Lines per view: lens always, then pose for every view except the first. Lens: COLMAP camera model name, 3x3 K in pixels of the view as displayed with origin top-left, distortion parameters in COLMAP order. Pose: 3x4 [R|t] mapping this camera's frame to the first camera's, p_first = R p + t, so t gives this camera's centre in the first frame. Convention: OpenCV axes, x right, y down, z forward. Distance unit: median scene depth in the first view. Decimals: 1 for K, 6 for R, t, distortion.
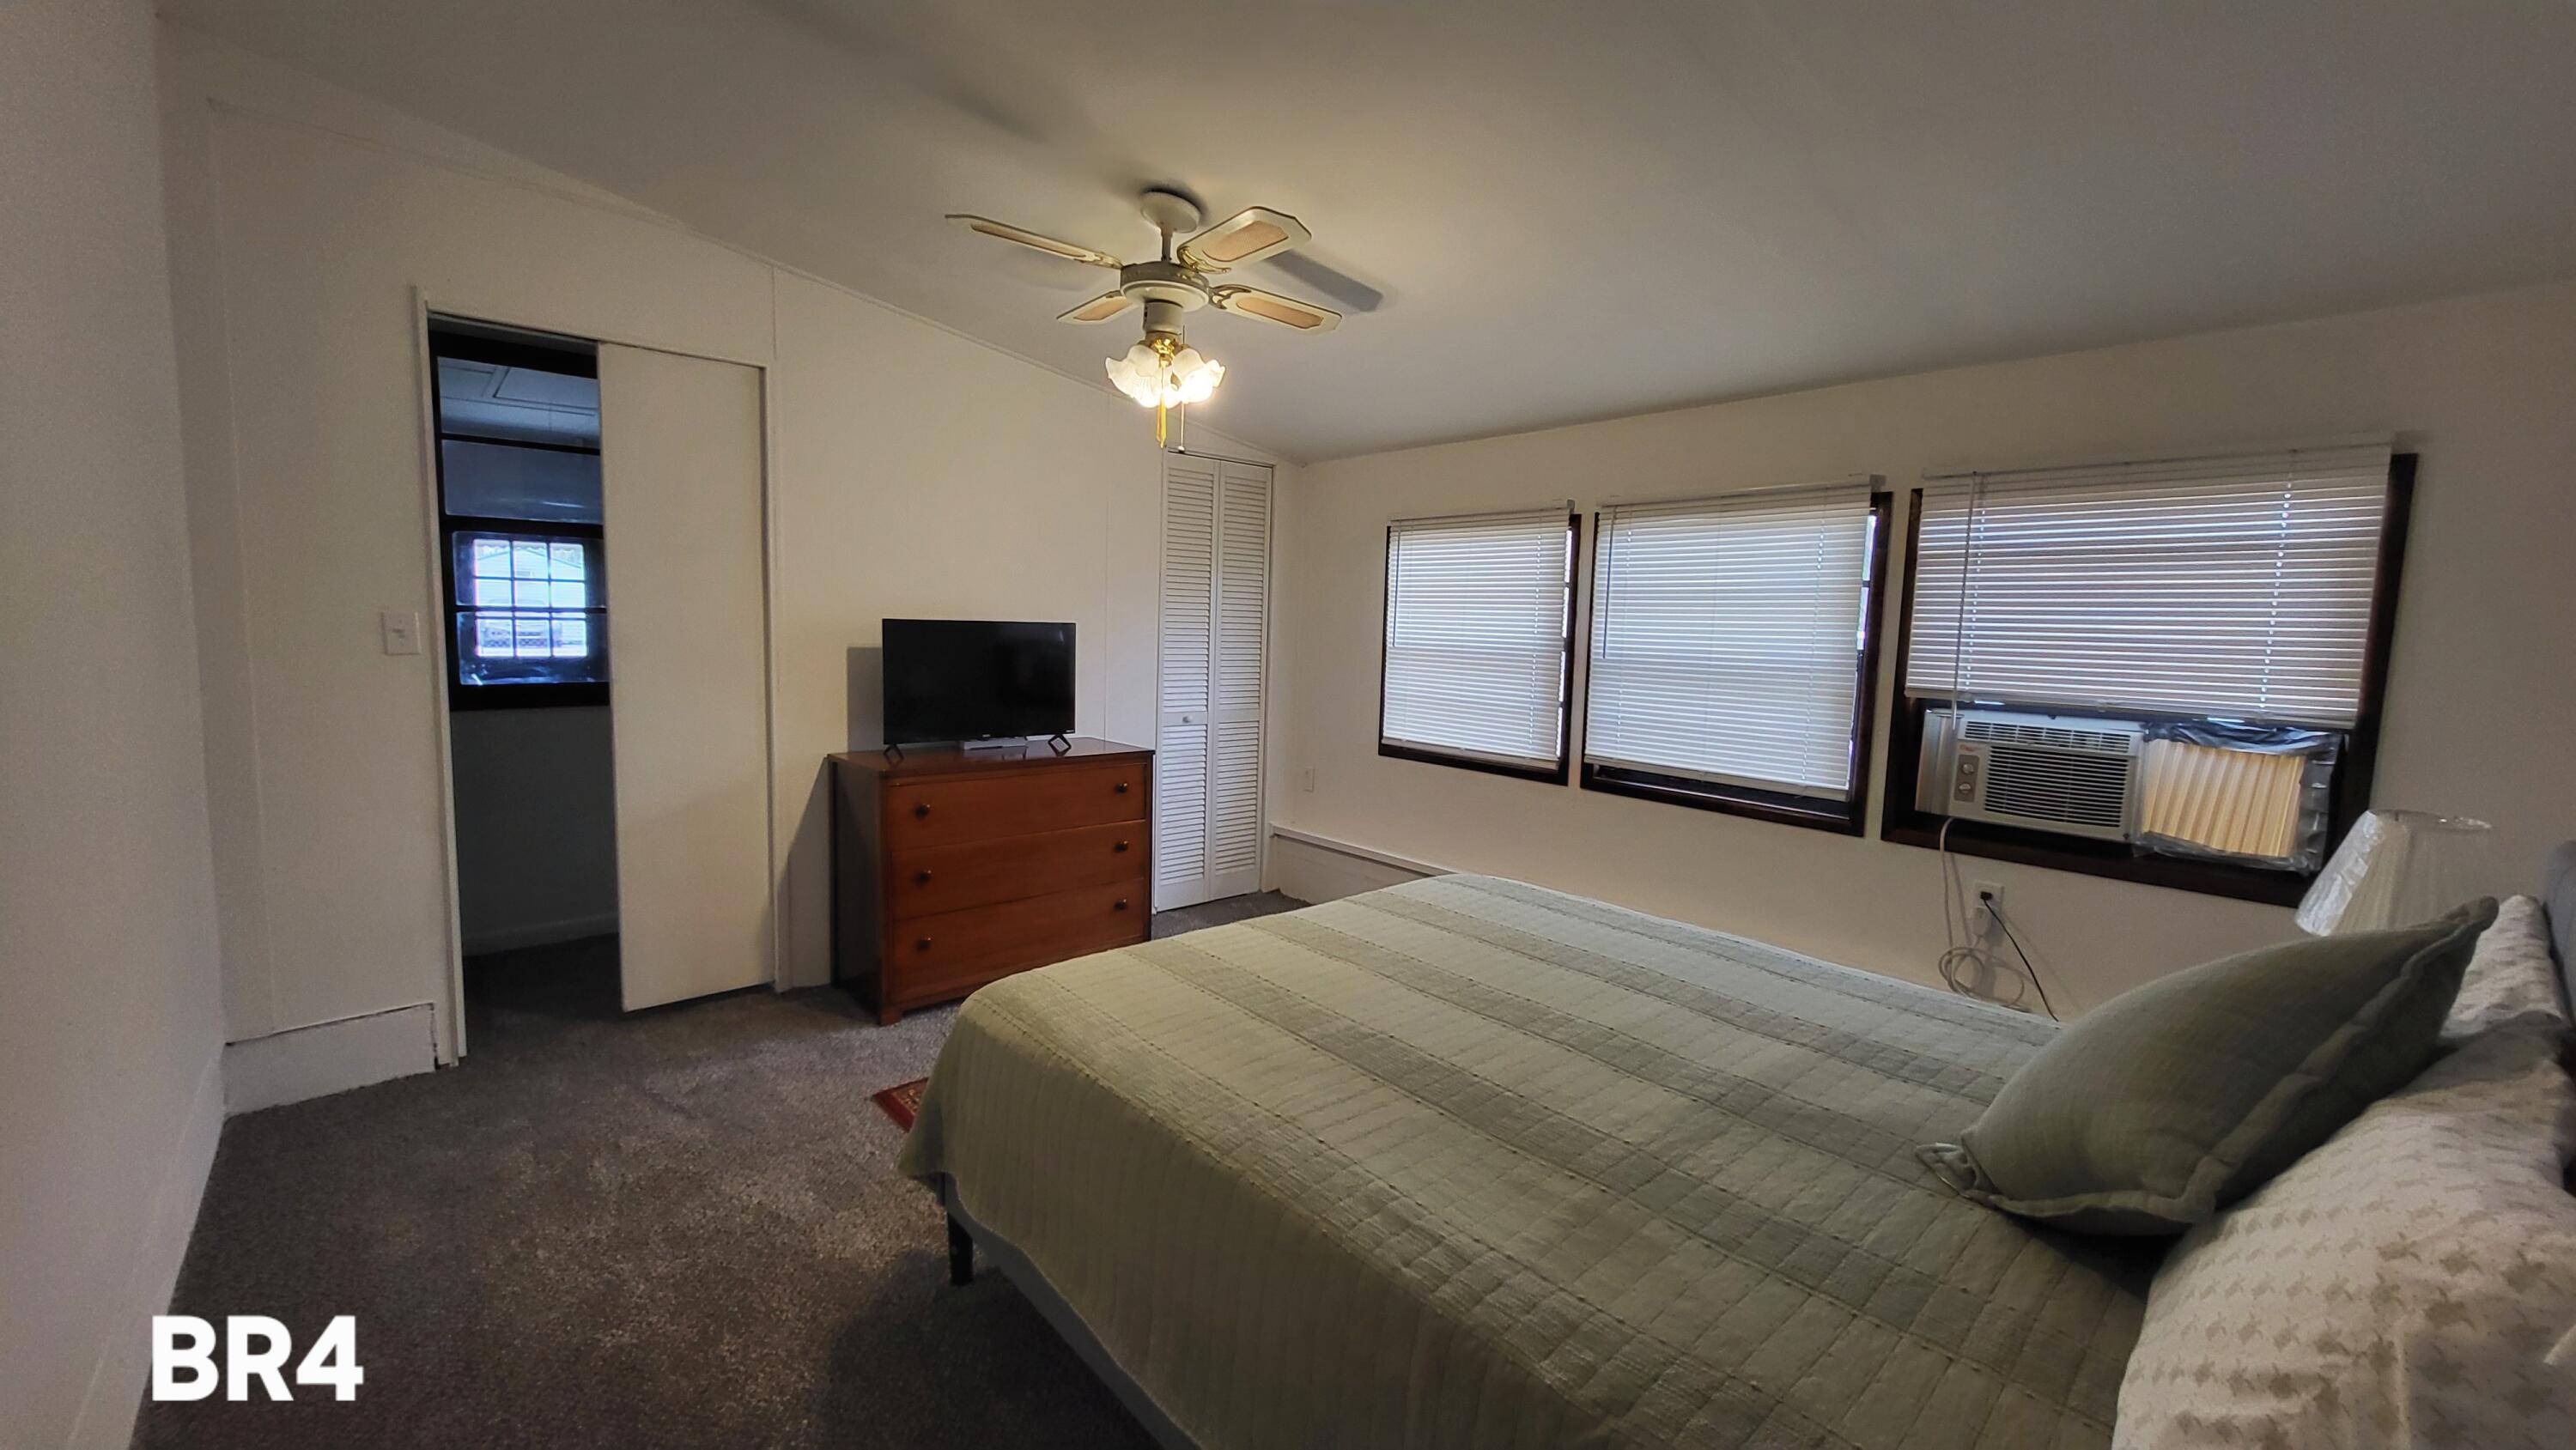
lens RADIAL K [[1019.7, 0, 1315.9], [0, 1019.7, 722.2], [0, 0, 1]] dist [-0.000965, -0.000056]
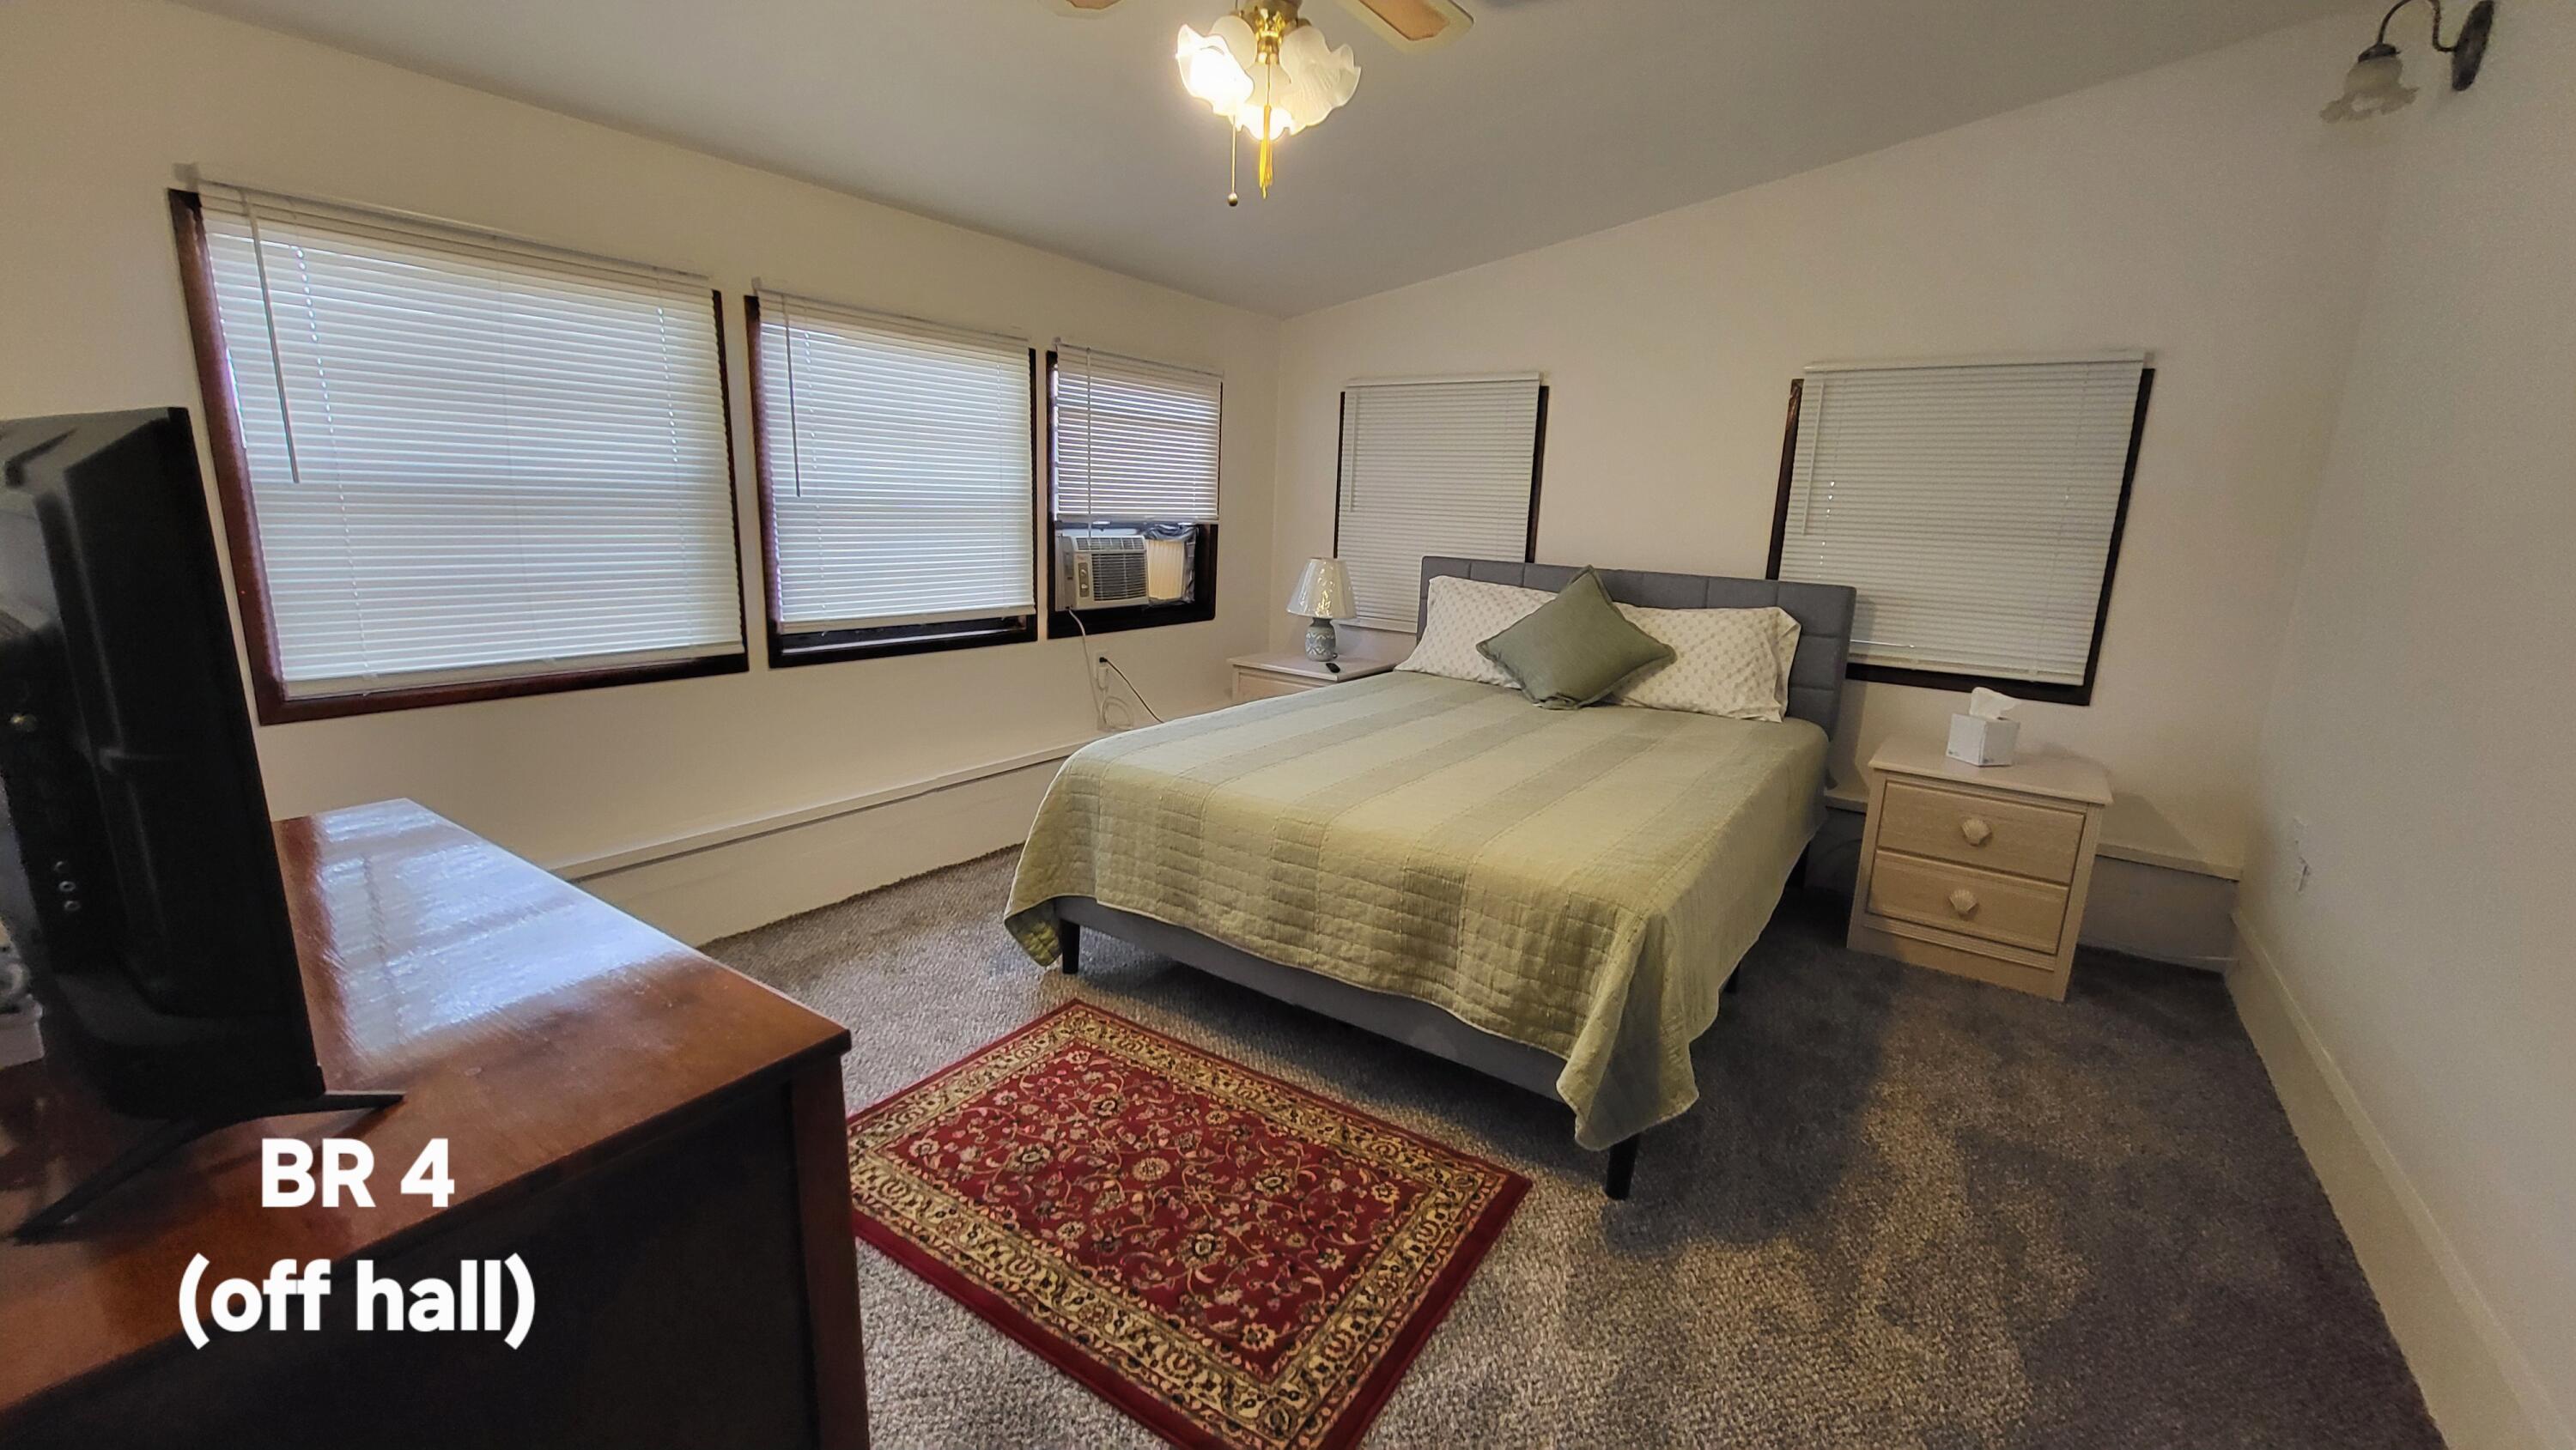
lens RADIAL K [[1019.7, 0, 1315.9], [0, 1019.7, 722.2], [0, 0, 1]] dist [-0.000965, -0.000056]
pose [[-0.252562, -0.243987, 0.936313, -0.715044], [0.045629, 0.963605, 0.263406, -0.100211], [-0.966504, 0.109250, -0.232237, 0.968682]]
